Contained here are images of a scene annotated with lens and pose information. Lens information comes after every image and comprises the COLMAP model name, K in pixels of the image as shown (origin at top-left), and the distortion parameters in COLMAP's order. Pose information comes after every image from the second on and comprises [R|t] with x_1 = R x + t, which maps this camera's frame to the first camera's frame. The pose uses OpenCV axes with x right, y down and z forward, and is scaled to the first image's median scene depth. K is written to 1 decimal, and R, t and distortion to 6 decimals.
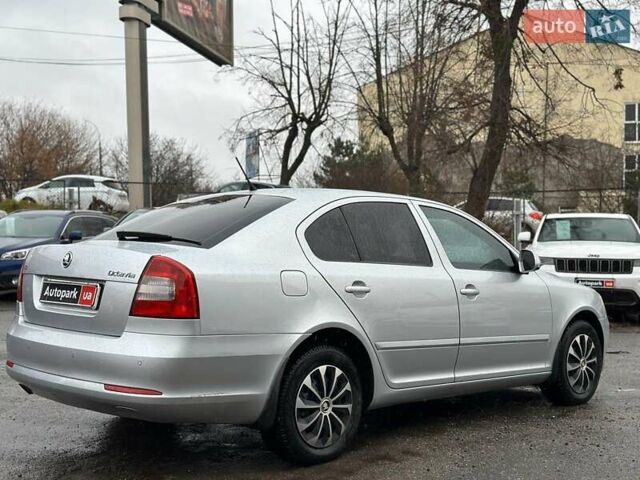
lens RADIAL K [[889.7, 0, 323.0], [0, 889.7, 240.7], [0, 0, 1]] dist [0.113854, 0.000000]
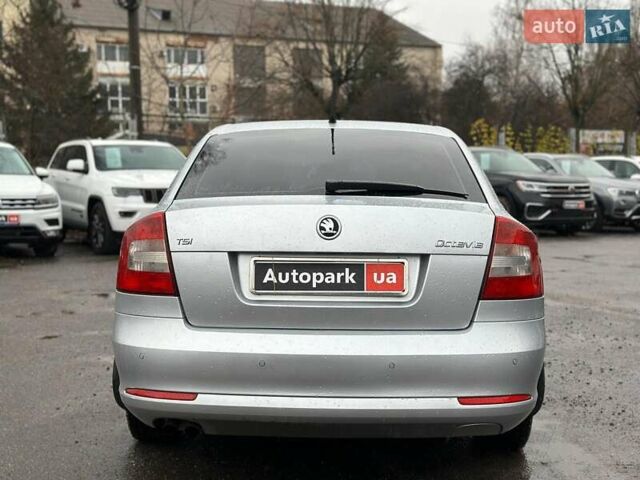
lens RADIAL K [[889.7, 0, 320.7], [0, 889.7, 245.2], [0, 0, 1]] dist [0.113854, 0.000000]
pose [[0.722100, -0.069454, 0.688293, -0.622264], [0.005377, 0.995481, 0.094811, -0.023704], [-0.691768, -0.064762, 0.719210, 0.436858]]
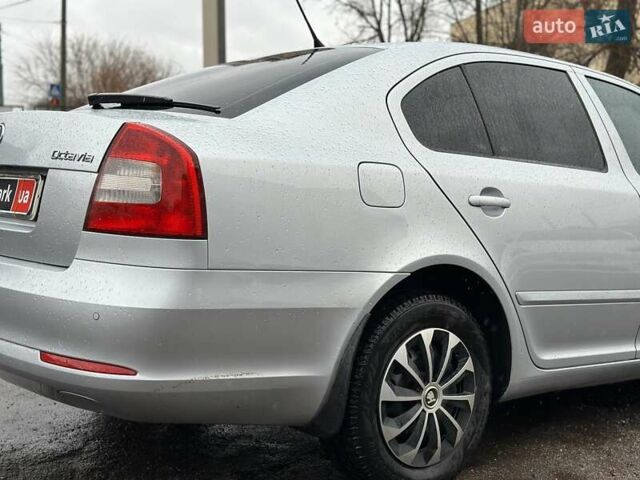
lens RADIAL K [[889.7, 0, 320.6], [0, 889.7, 244.3], [0, 0, 1]] dist [0.113854, 0.000000]
pose [[0.994943, 0.022585, -0.097869, -0.012027], [-0.016502, 0.997907, 0.062525, 0.042379], [0.099077, -0.060593, 0.993233, 0.355749]]
